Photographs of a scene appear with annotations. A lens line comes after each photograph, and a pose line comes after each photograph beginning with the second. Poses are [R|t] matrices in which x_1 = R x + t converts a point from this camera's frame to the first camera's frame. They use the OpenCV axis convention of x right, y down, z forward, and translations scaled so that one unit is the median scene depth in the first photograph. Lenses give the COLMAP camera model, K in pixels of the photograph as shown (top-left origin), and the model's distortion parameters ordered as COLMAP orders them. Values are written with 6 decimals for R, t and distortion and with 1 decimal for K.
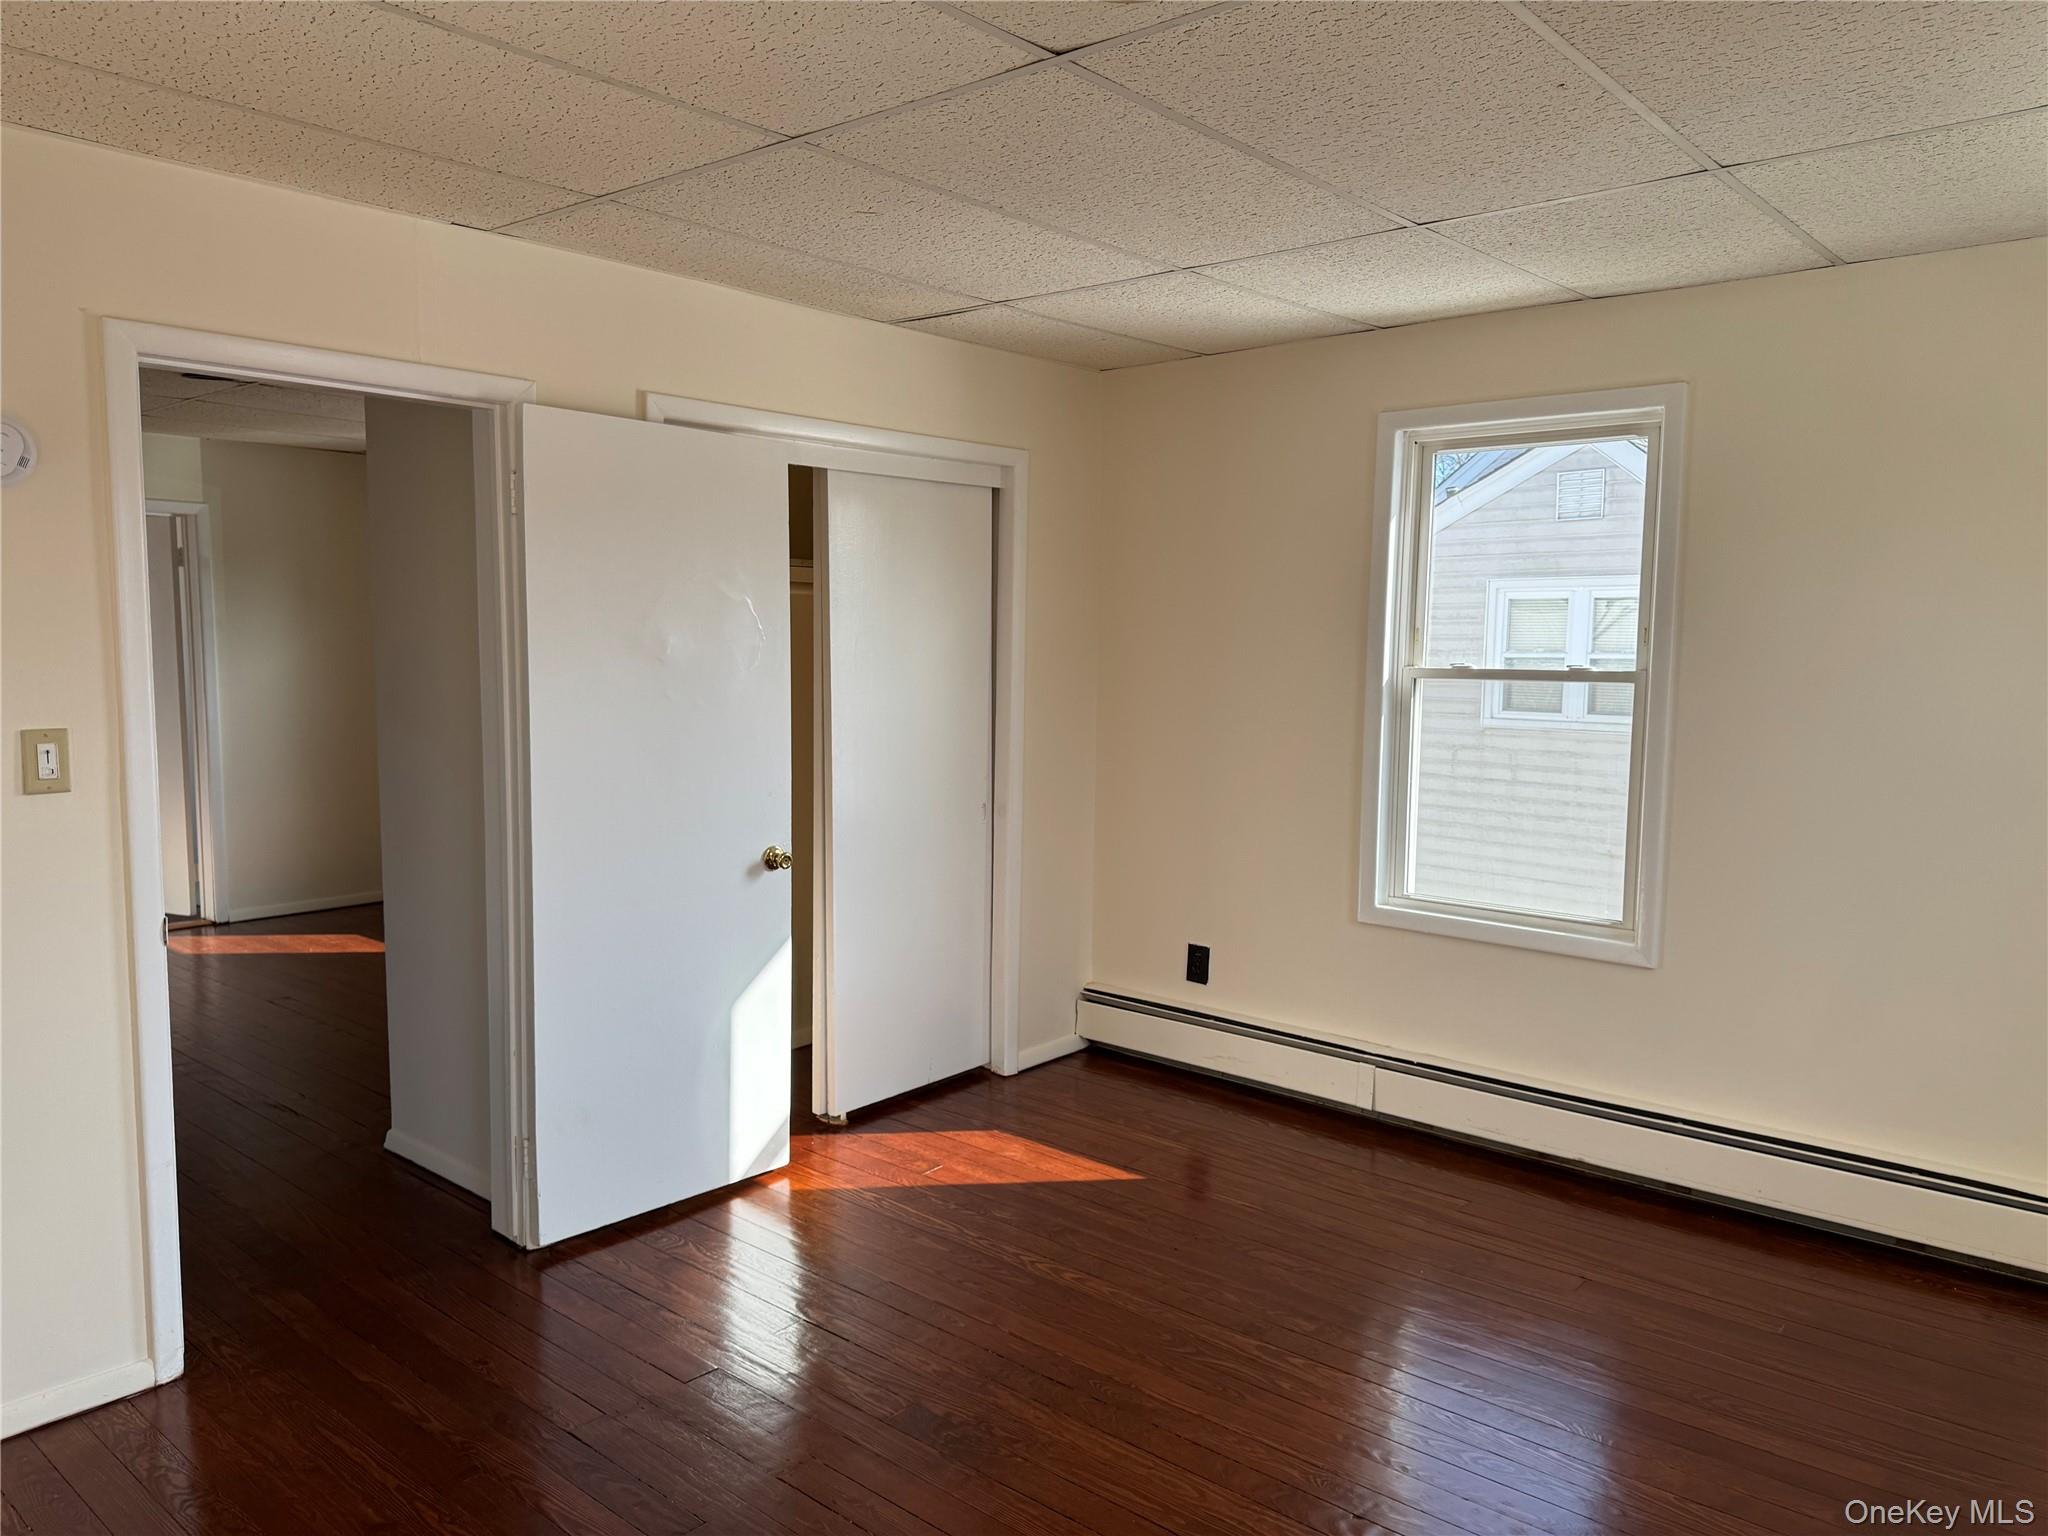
lens RADIAL K [[1451.6, 0, 1029.8], [0, 1451.6, 780.9], [0, 0, 1]] dist [0.050979, -0.001092]
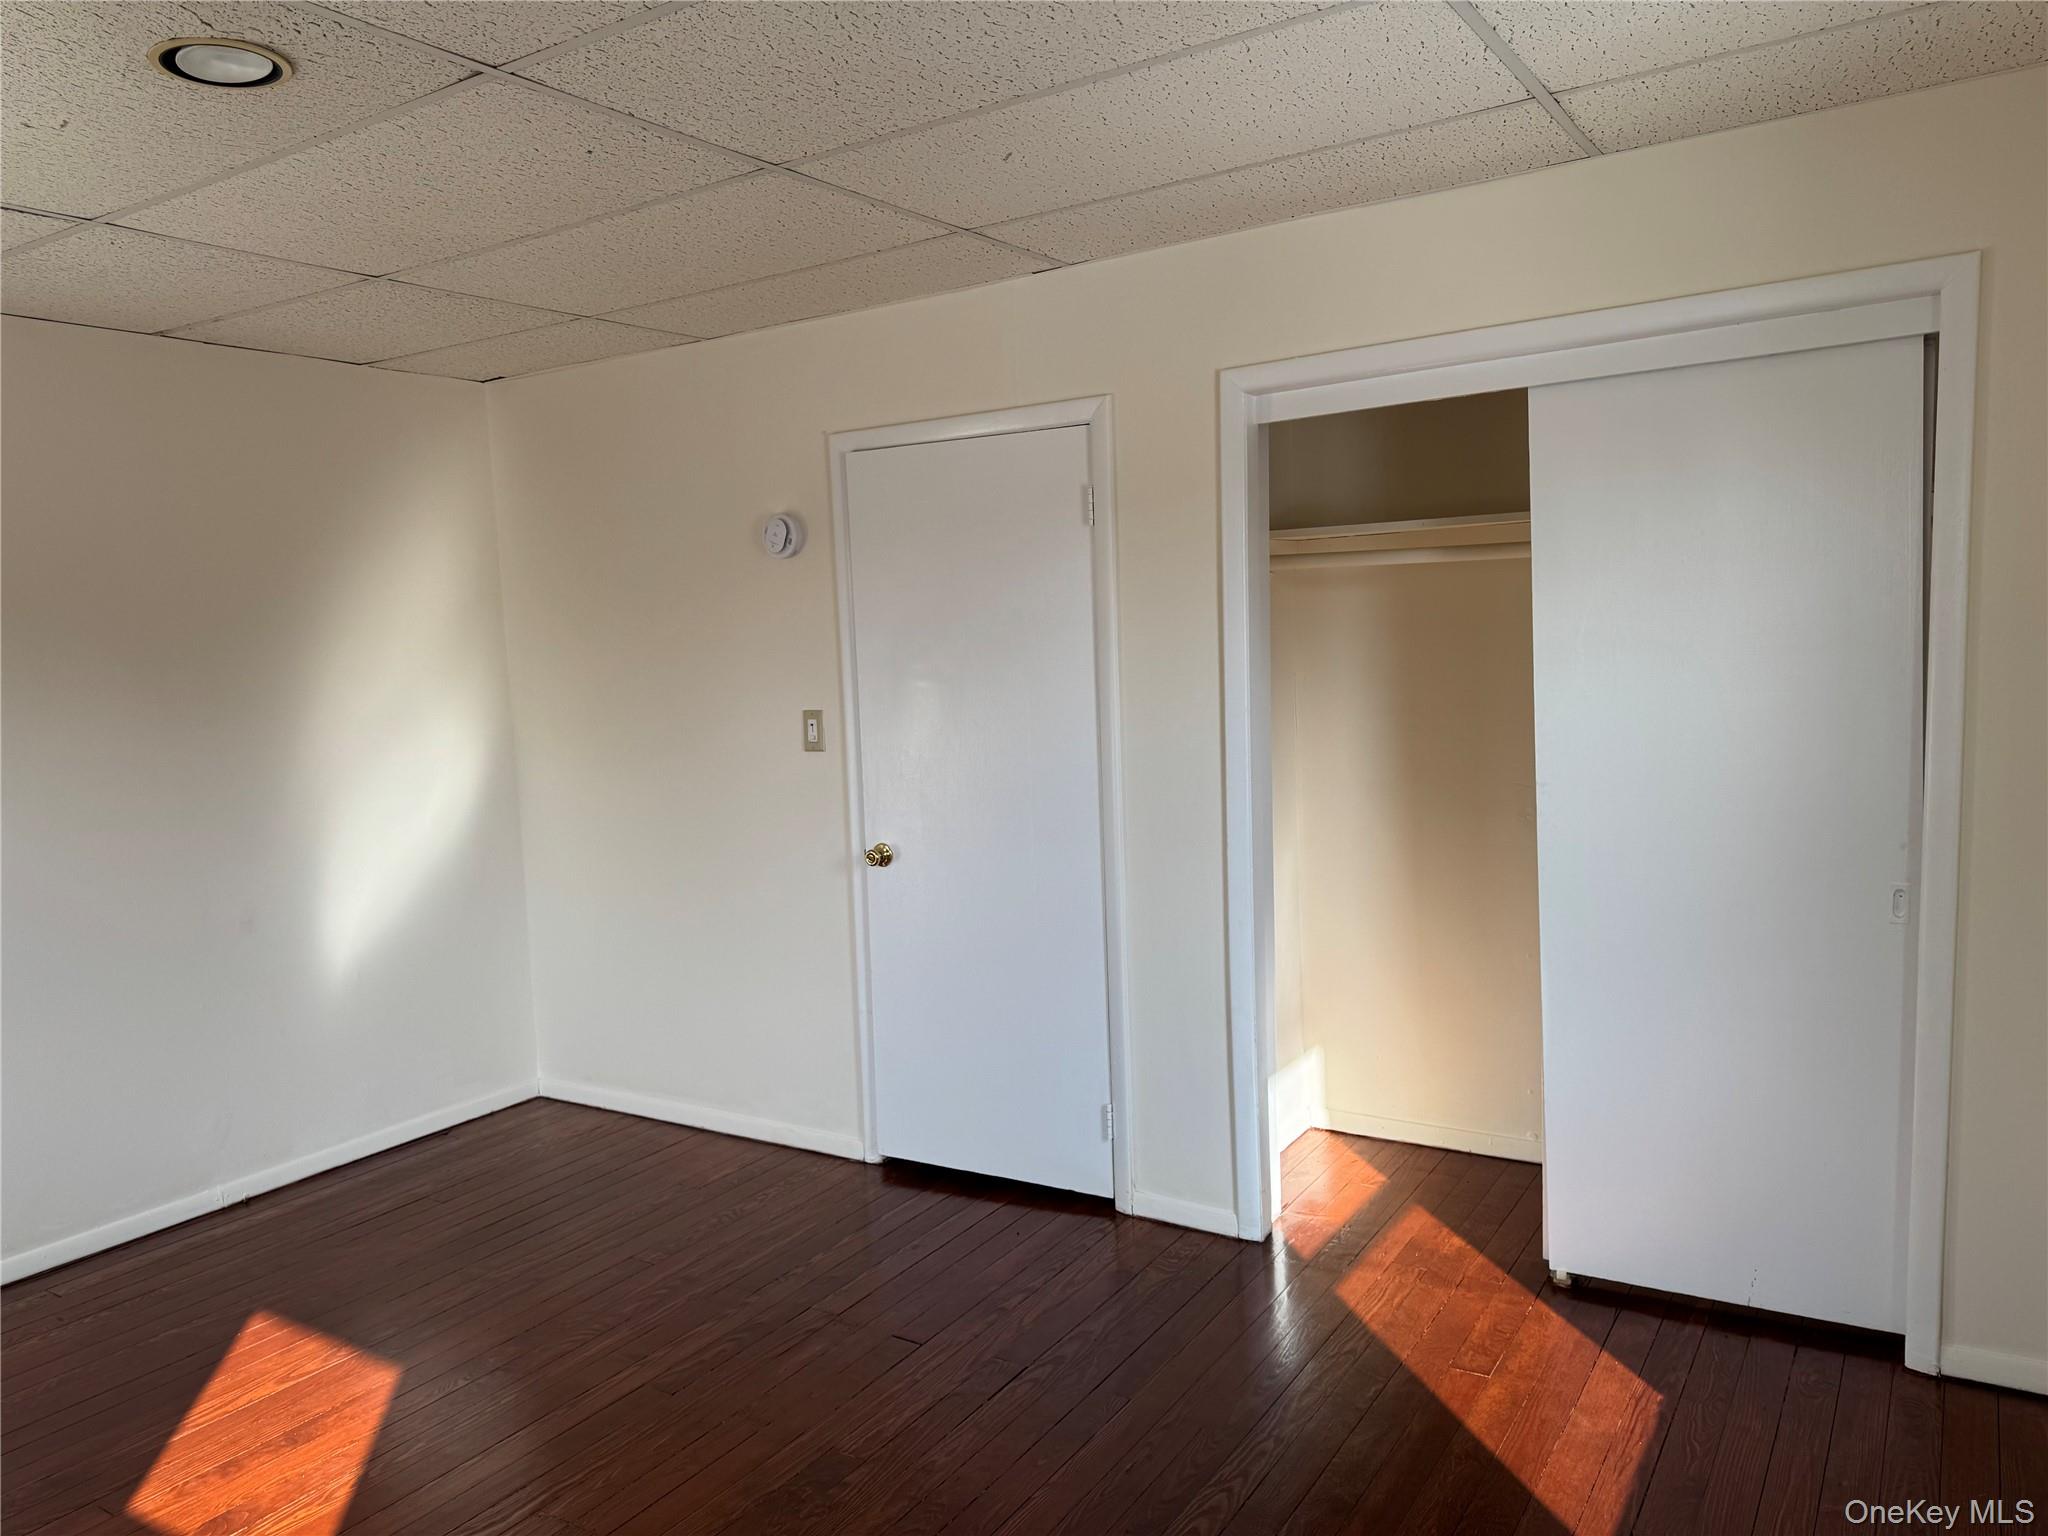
lens RADIAL K [[1451.6, 0, 1029.8], [0, 1451.6, 780.9], [0, 0, 1]] dist [0.050979, -0.001092]
pose [[0.140337, 0.097400, -0.985301, 0.593515], [-0.052894, 0.994466, 0.090772, -0.075463], [0.988690, 0.039378, 0.144712, 0.683980]]
